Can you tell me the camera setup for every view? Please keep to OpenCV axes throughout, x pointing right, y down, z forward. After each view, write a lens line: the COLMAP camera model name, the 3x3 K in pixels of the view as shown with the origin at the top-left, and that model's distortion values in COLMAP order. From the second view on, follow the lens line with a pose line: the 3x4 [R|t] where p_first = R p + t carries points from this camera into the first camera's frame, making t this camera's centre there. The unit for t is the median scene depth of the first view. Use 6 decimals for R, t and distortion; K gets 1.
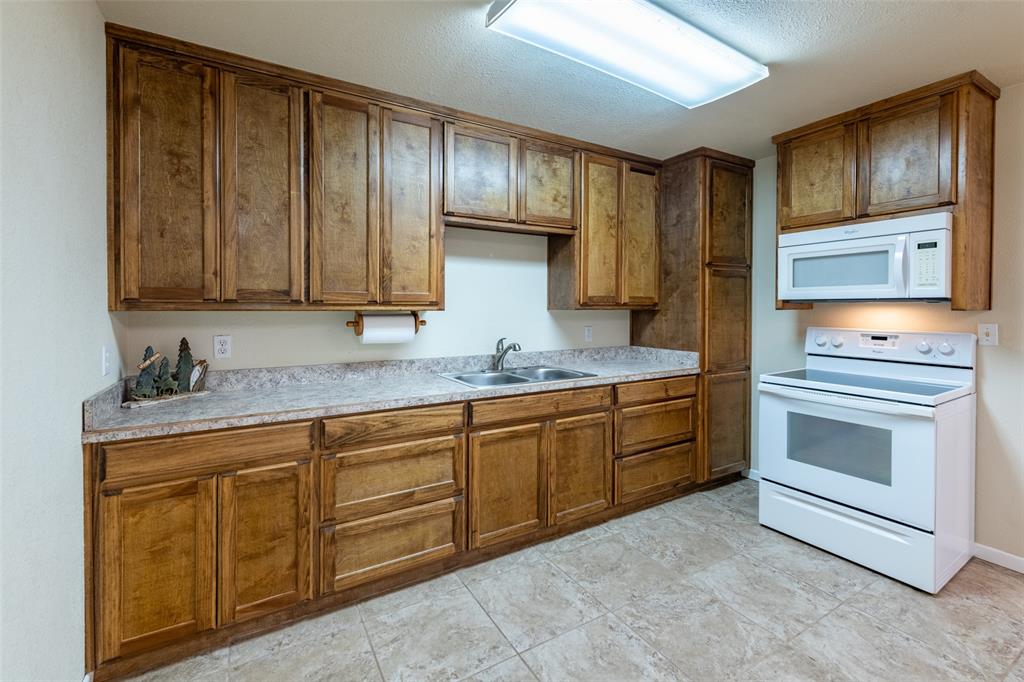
lens RADIAL K [[441.7, 0, 526.7], [0, 441.7, 311.6], [0, 0, 1]] dist [0.005357, -0.001127]
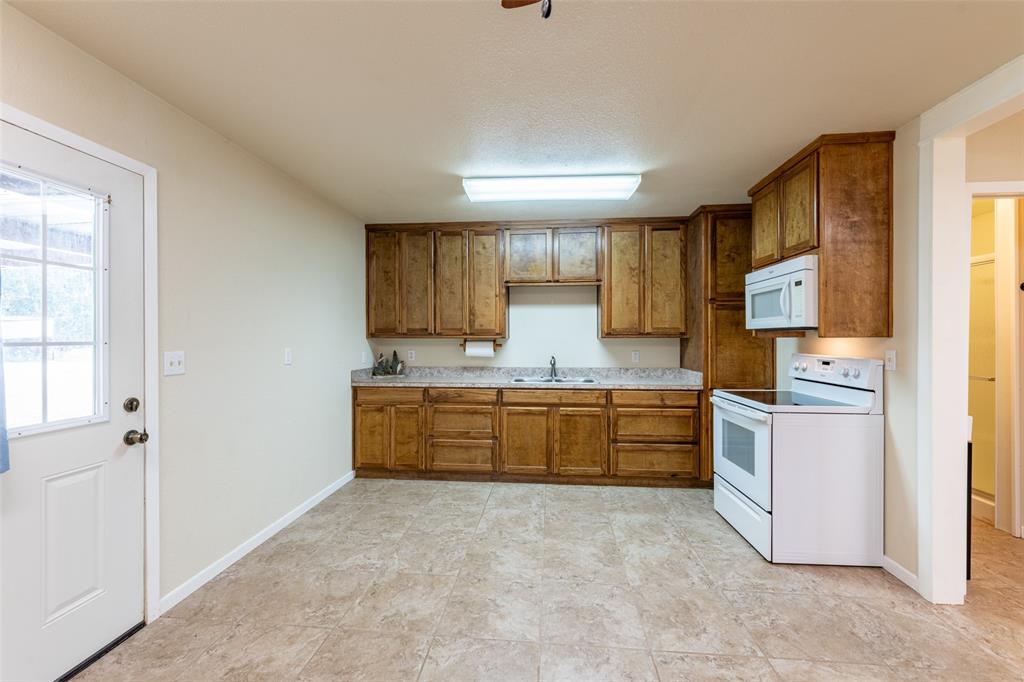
lens RADIAL K [[441.7, 0, 510.0], [0, 441.7, 339.8], [0, 0, 1]] dist [0.005357, -0.001127]
pose [[0.799541, 0.001612, -0.600609, 0.938405], [-0.004247, 0.999987, -0.002971, 0.009558], [0.600596, 0.004926, 0.799537, -0.397684]]
